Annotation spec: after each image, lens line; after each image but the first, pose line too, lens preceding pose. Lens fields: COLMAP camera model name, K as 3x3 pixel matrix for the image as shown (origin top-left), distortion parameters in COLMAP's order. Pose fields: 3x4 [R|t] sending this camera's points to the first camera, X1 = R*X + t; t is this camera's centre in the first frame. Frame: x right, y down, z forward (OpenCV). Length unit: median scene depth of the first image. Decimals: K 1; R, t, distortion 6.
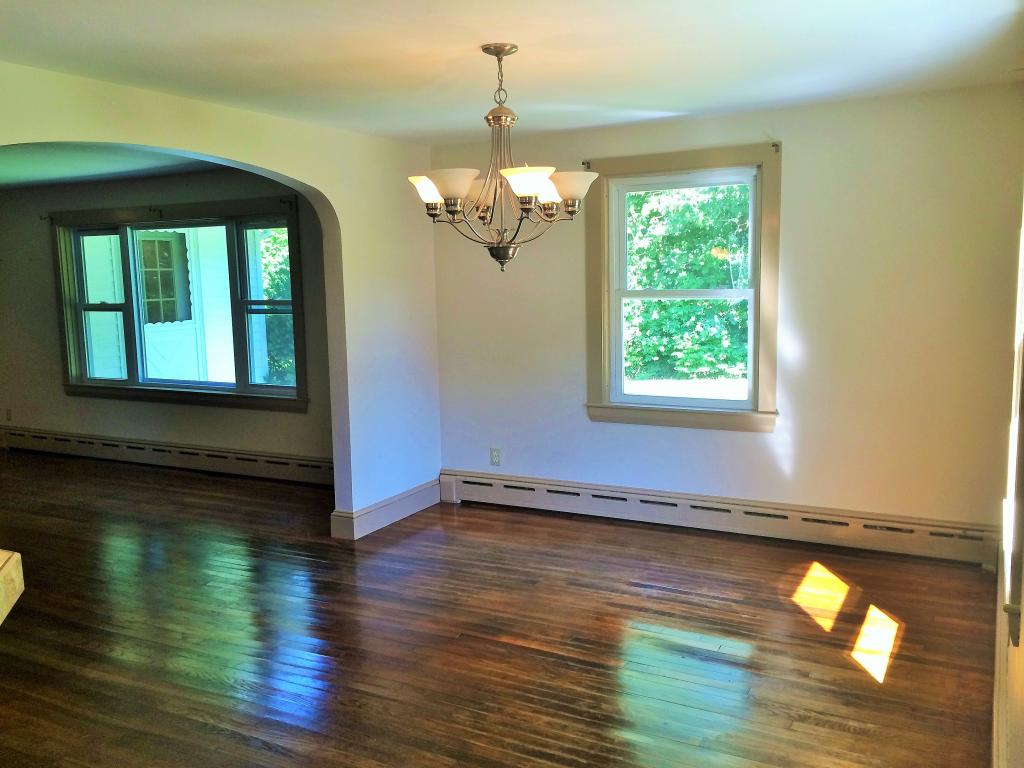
lens RADIAL K [[882.7, 0, 512.0], [0, 882.7, 384.0], [0, 0, 1]] dist [0.088699, -0.128473]
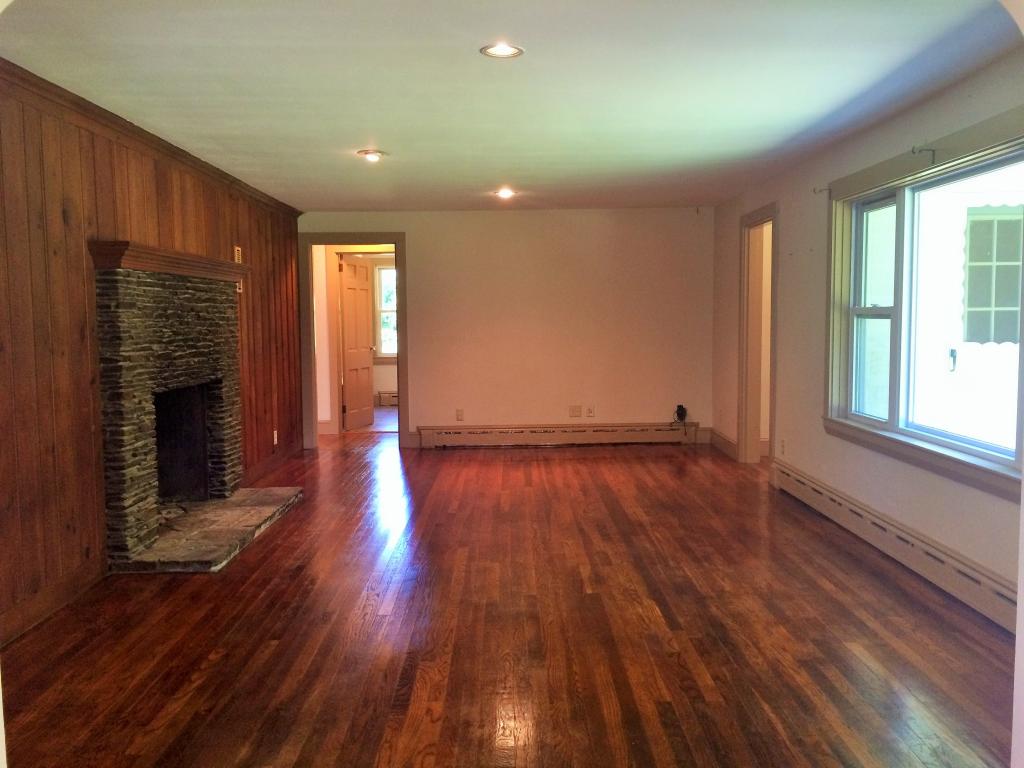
lens RADIAL K [[882.7, 0, 512.0], [0, 882.7, 384.0], [0, 0, 1]] dist [0.088699, -0.128473]
pose [[0.486909, 0.084367, -0.869369, 0.011586], [-0.110625, 0.993266, 0.034433, -0.035642], [0.866419, 0.079408, 0.492963, 0.620684]]
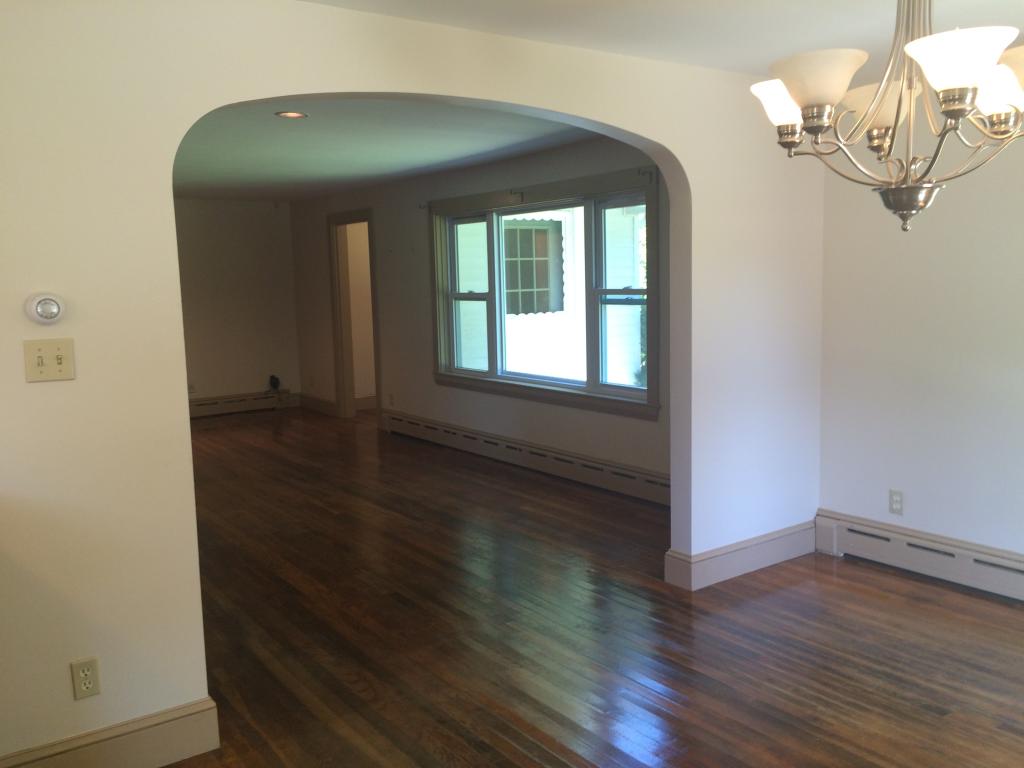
lens RADIAL K [[882.7, 0, 512.0], [0, 882.7, 384.0], [0, 0, 1]] dist [0.088699, -0.128473]
pose [[0.900292, 0.050990, -0.432290, 0.010416], [-0.047994, 0.998688, 0.017847, -0.014167], [0.432633, 0.004680, 0.901558, 0.214149]]
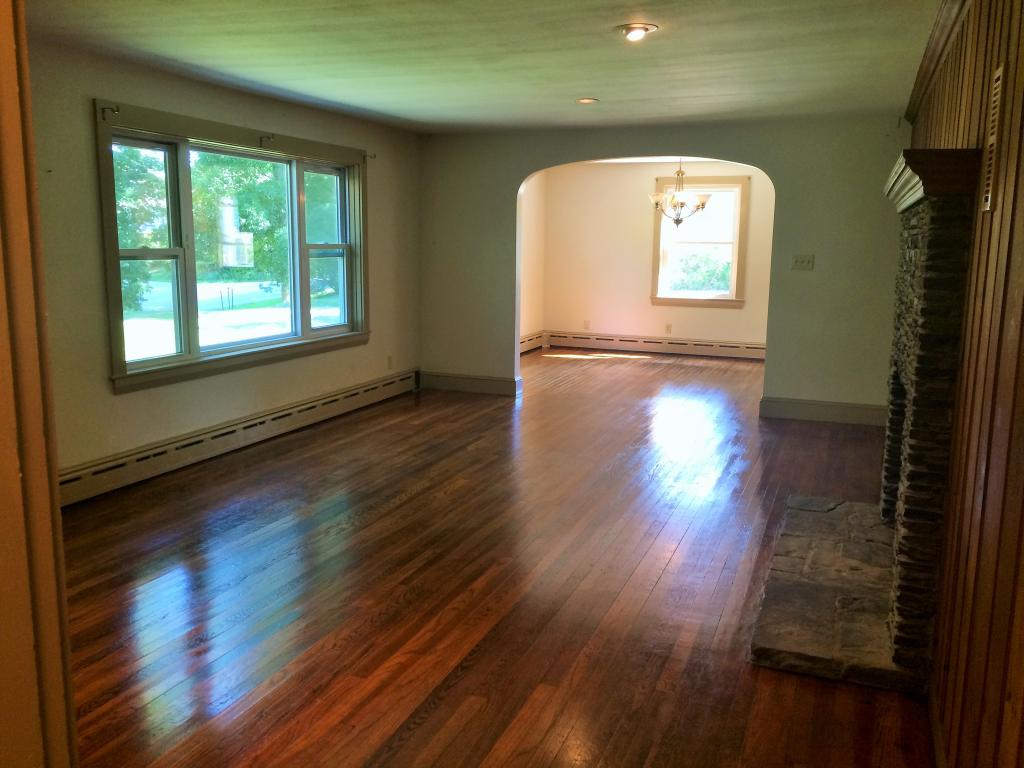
lens RADIAL K [[882.7, 0, 512.0], [0, 882.7, 384.0], [0, 0, 1]] dist [0.088699, -0.128473]
pose [[-0.139567, -0.138598, 0.980465, -1.724477], [0.117836, 0.980795, 0.155419, -0.089173], [-0.983176, 0.137226, -0.120555, 1.196437]]
